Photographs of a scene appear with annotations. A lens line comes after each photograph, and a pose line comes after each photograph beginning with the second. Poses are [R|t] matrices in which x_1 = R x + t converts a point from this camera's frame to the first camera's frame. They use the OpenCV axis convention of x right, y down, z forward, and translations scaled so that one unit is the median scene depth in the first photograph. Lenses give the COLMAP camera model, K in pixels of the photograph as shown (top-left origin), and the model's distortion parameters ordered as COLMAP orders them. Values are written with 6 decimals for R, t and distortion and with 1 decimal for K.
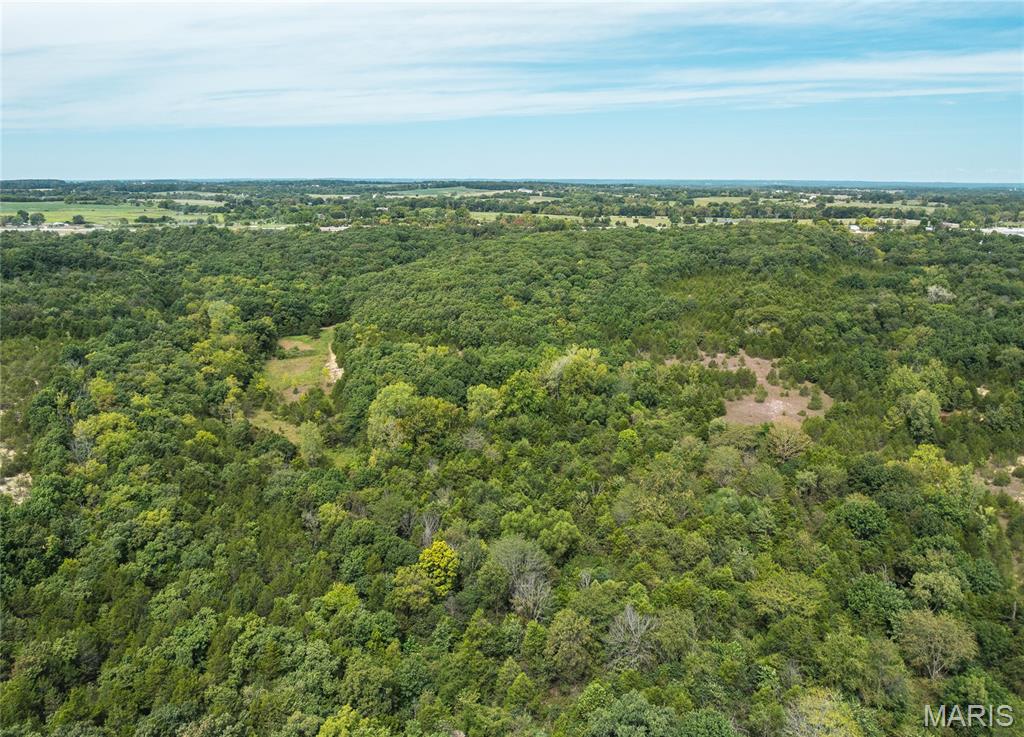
lens RADIAL K [[763.8, 0, 512.0], [0, 763.8, 368.5], [0, 0, 1]] dist [-0.042601, -0.004160]
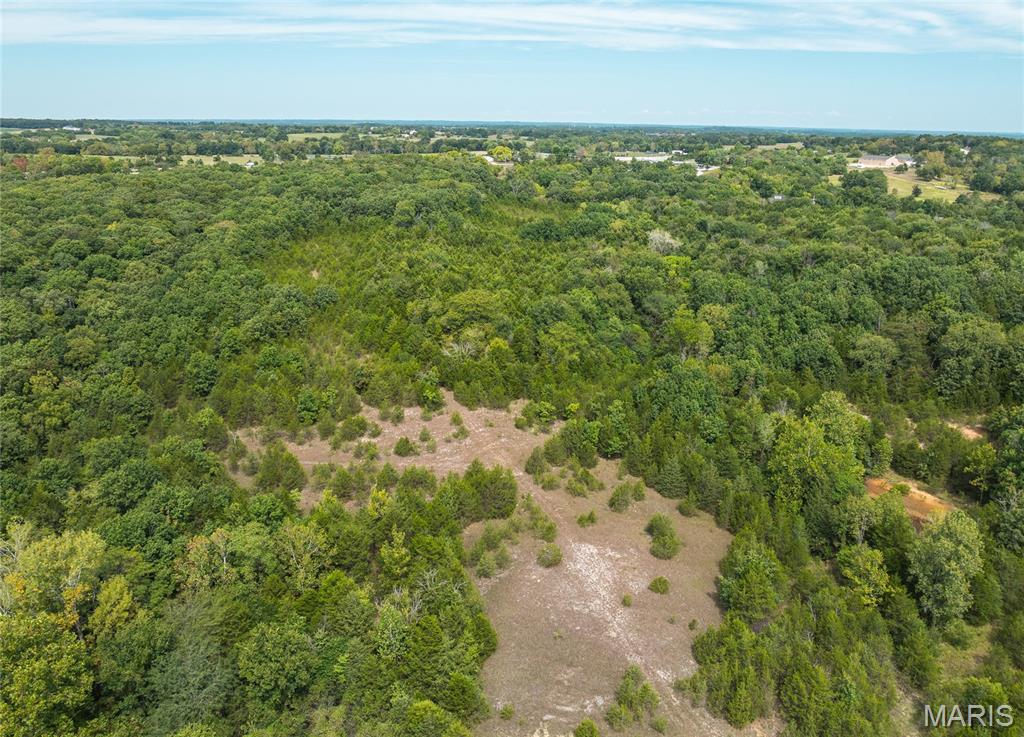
lens RADIAL K [[763.8, 0, 512.0], [0, 763.8, 368.5], [0, 0, 1]] dist [-0.042601, -0.004160]
pose [[0.872740, -0.144482, 0.466316, 0.065546], [0.110136, 0.988847, 0.100255, -0.053056], [-0.475600, -0.036139, 0.878919, 0.329720]]
